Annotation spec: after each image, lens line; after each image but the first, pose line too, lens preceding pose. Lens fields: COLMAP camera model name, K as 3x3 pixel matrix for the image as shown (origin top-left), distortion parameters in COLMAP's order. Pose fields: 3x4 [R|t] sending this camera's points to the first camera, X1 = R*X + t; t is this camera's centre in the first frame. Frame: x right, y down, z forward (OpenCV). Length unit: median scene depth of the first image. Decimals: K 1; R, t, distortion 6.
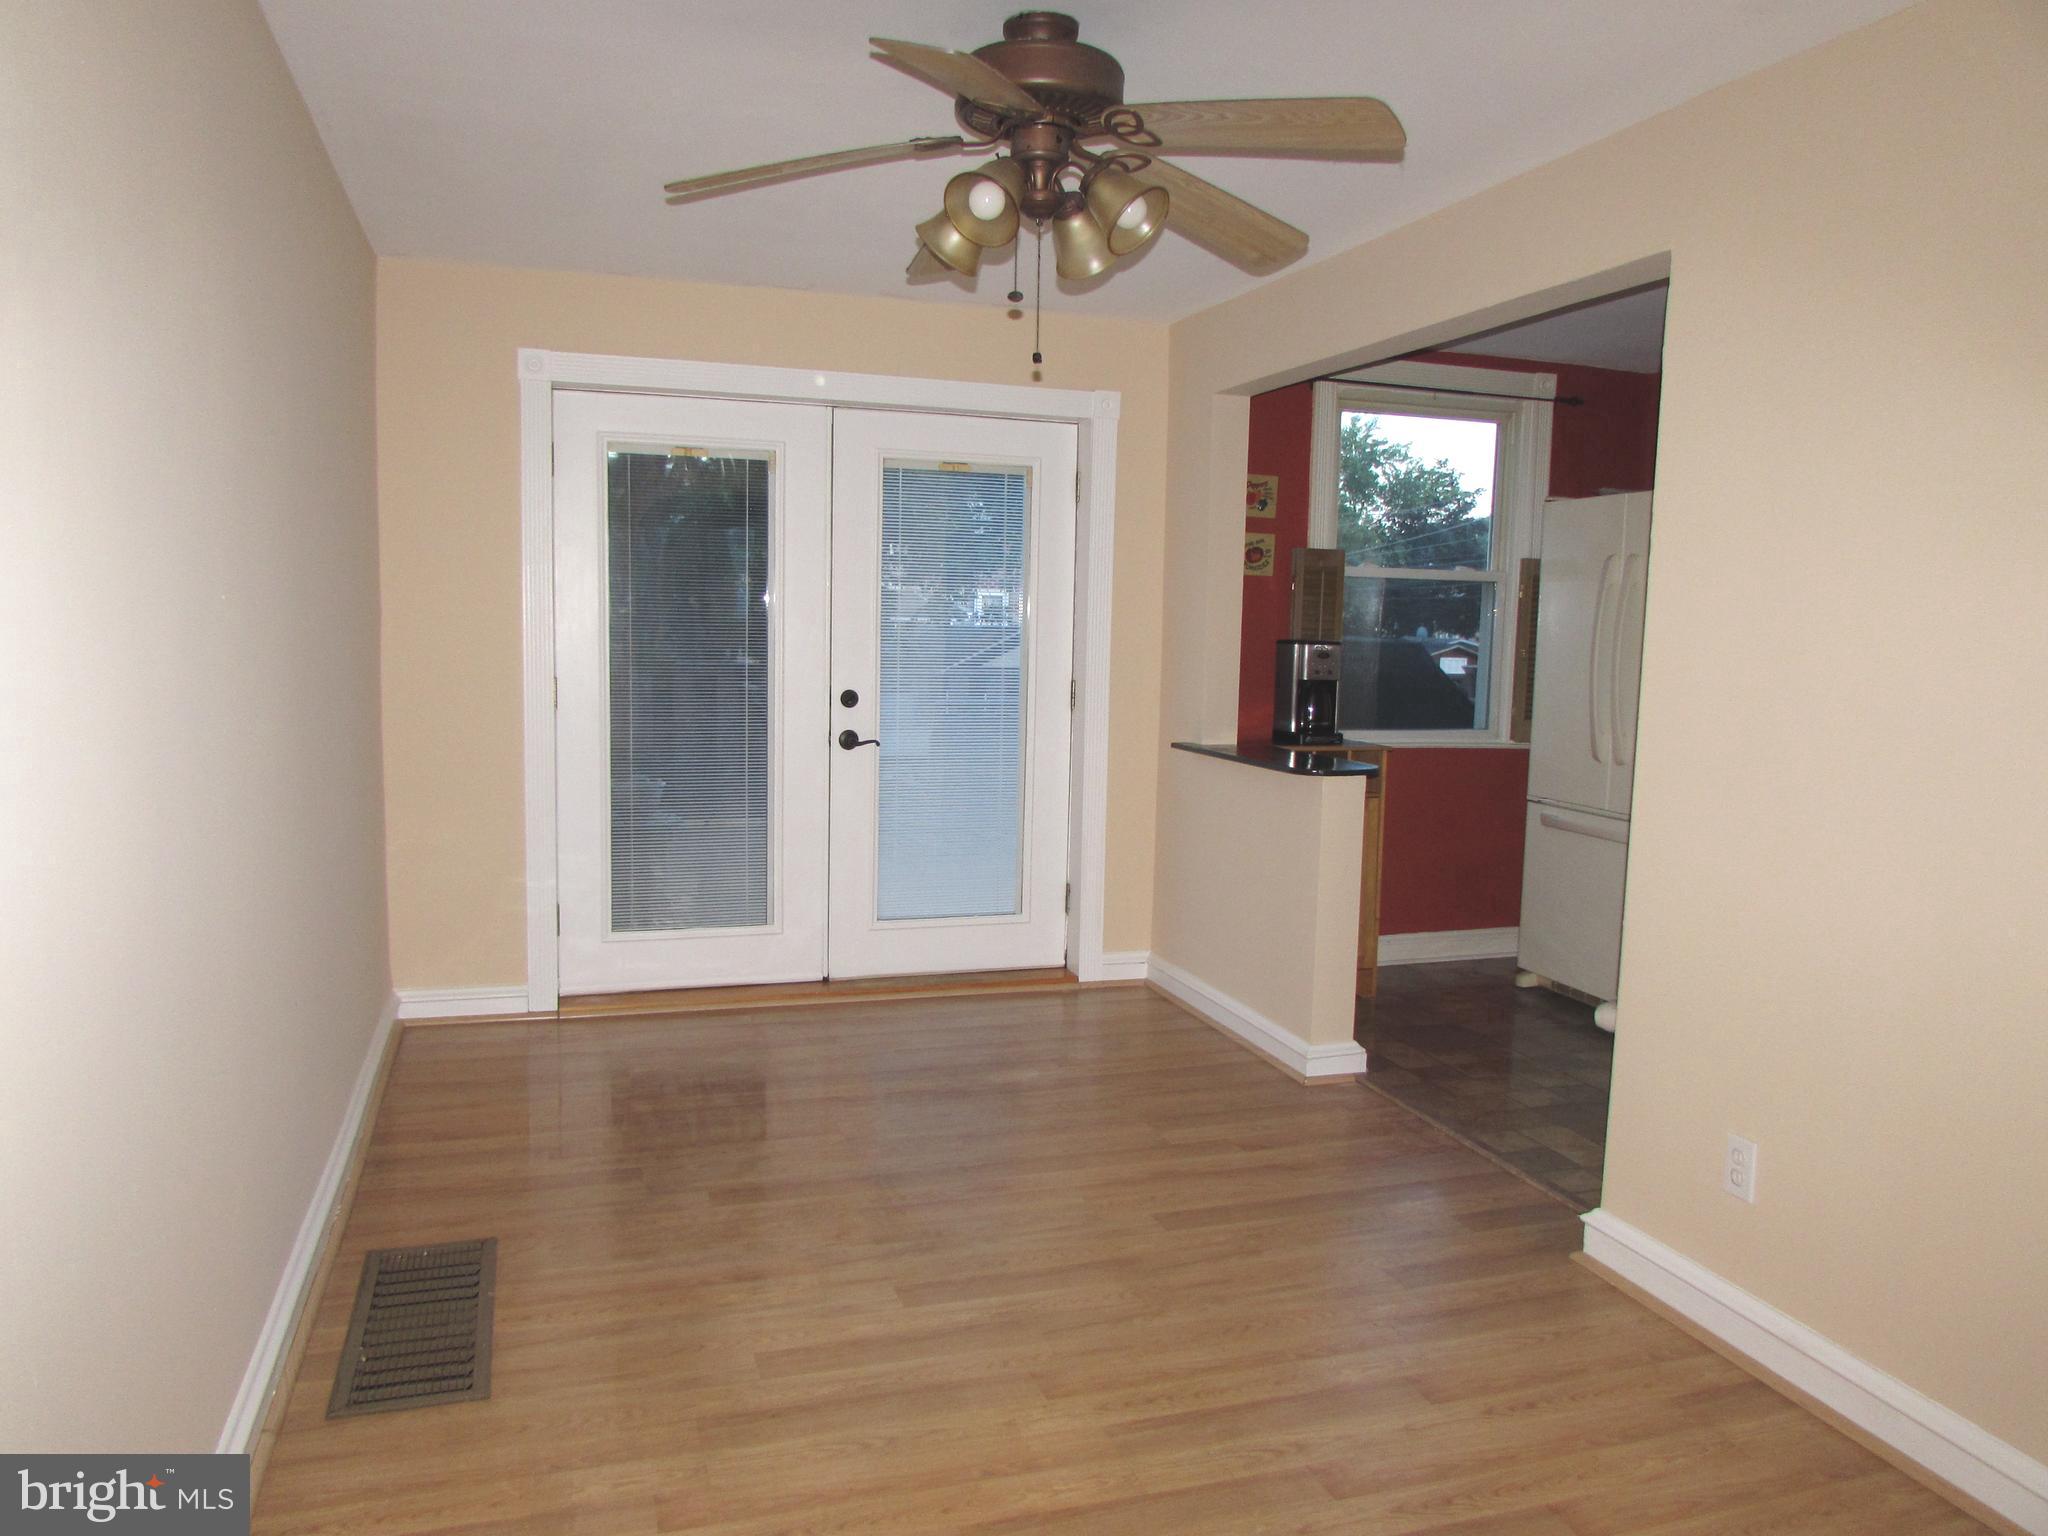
lens RADIAL K [[1447.6, 0, 1032.4], [0, 1447.6, 770.9], [0, 0, 1]] dist [-0.030899, 0.014453]
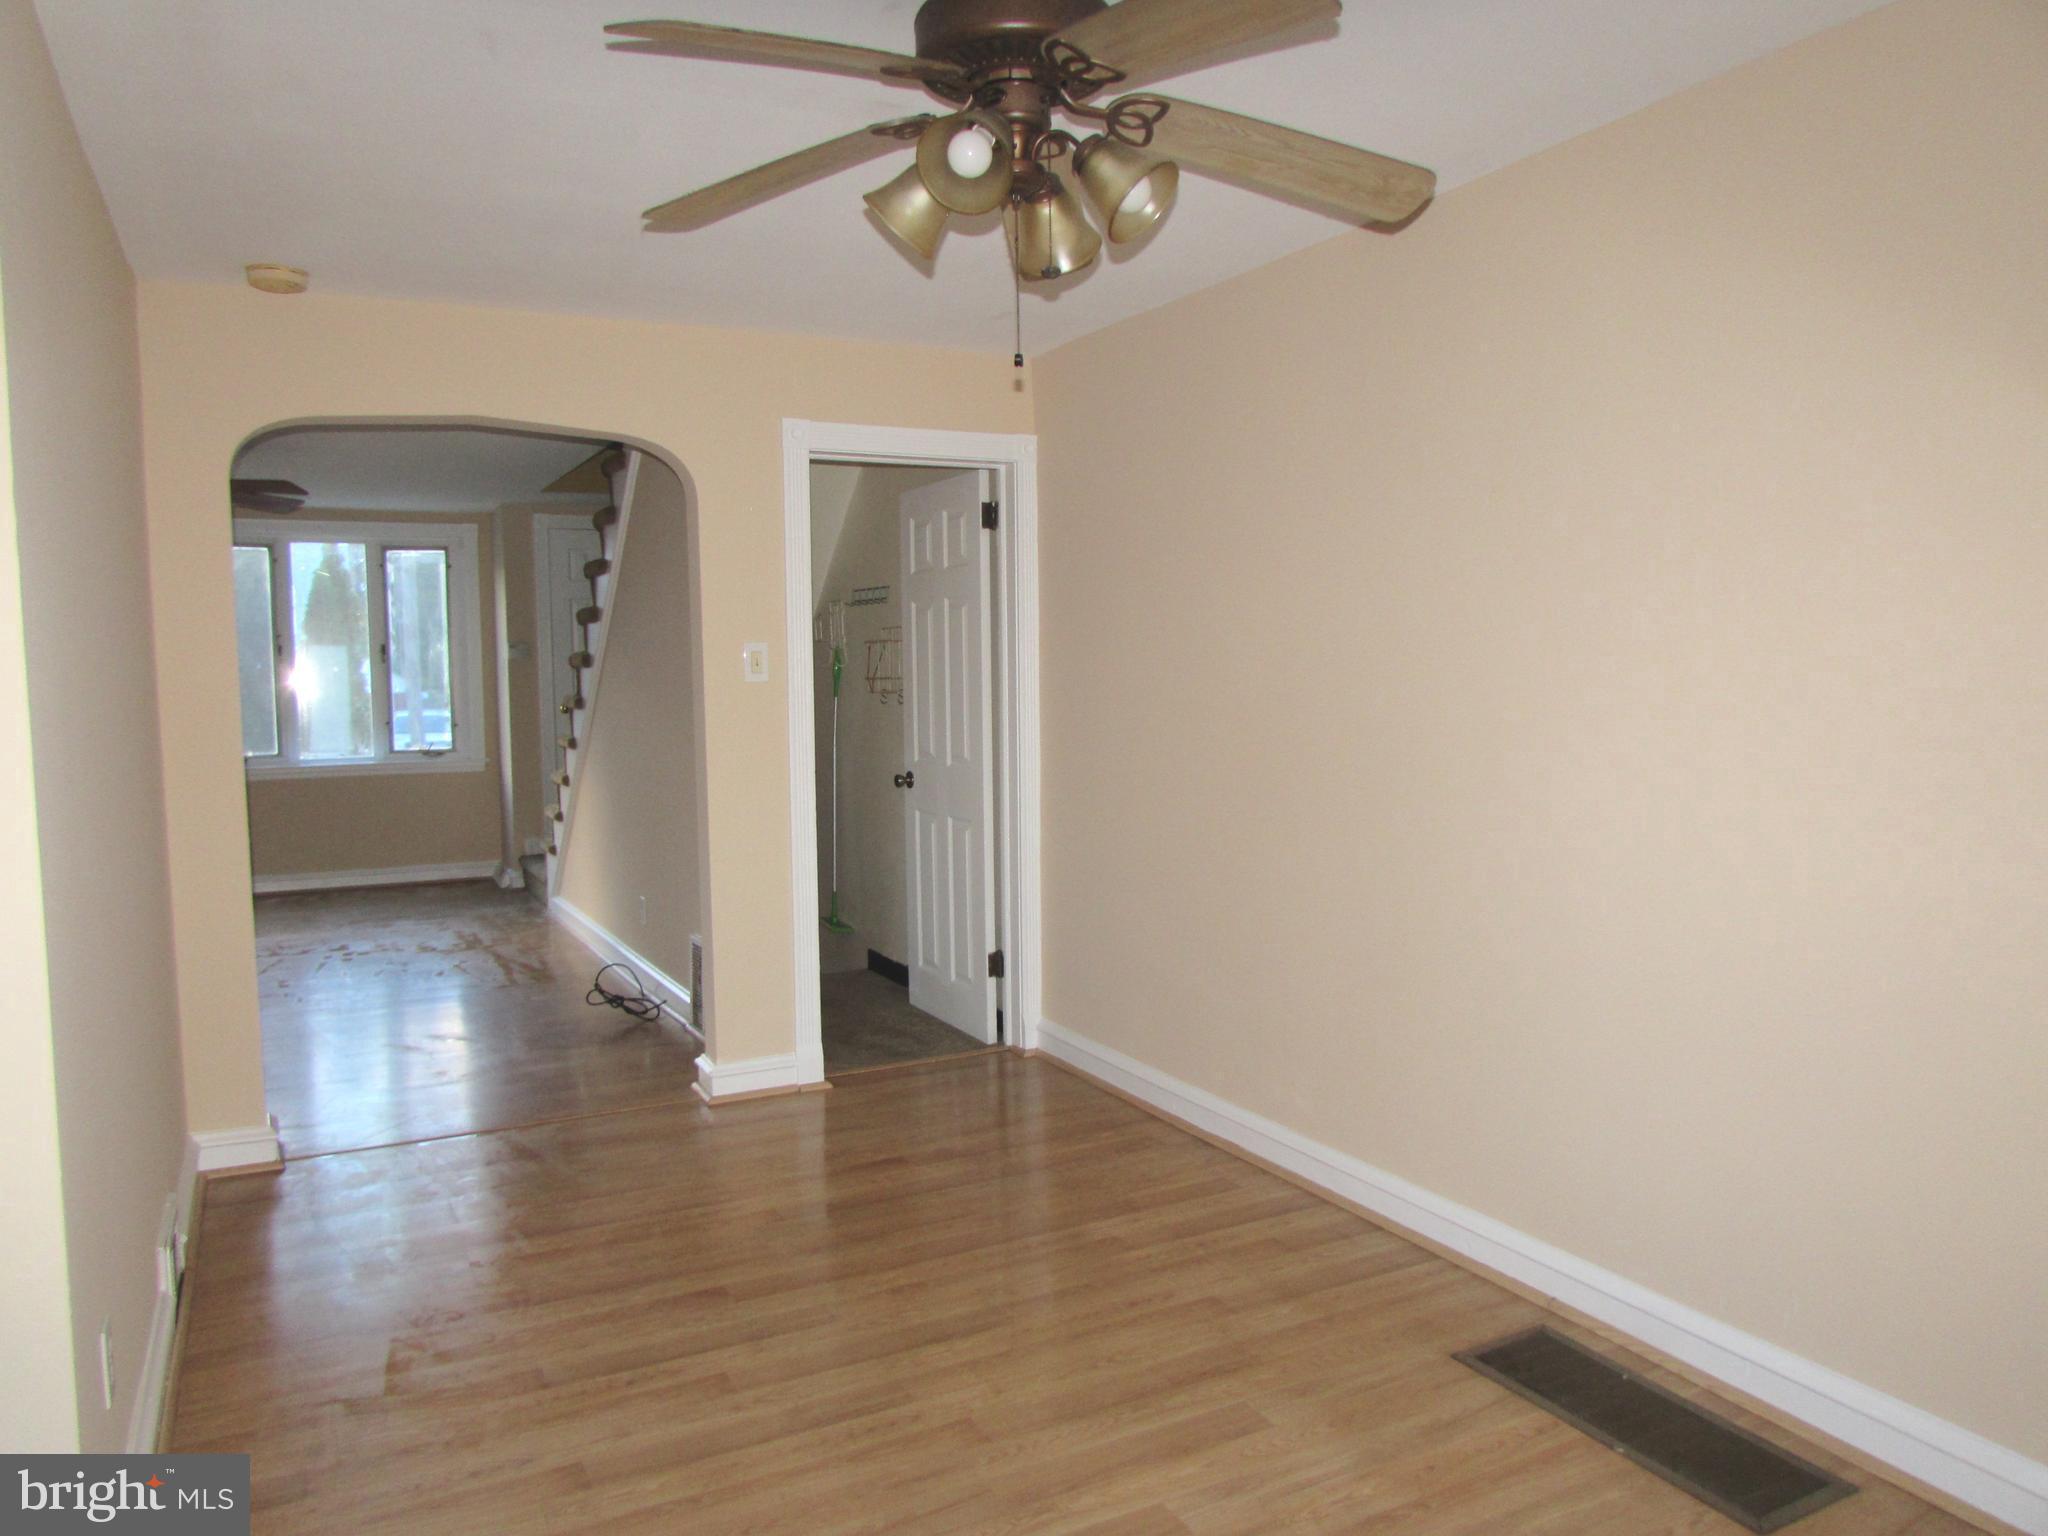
lens RADIAL K [[1436.2, 0, 1036.7], [0, 1436.2, 765.7], [0, 0, 1]] dist [-0.040211, 0.028887]
pose [[-0.987024, -0.007895, -0.160380, 0.132134], [-0.037704, 0.982262, 0.183686, -0.219098], [0.156085, 0.187349, -0.969813, 1.920699]]
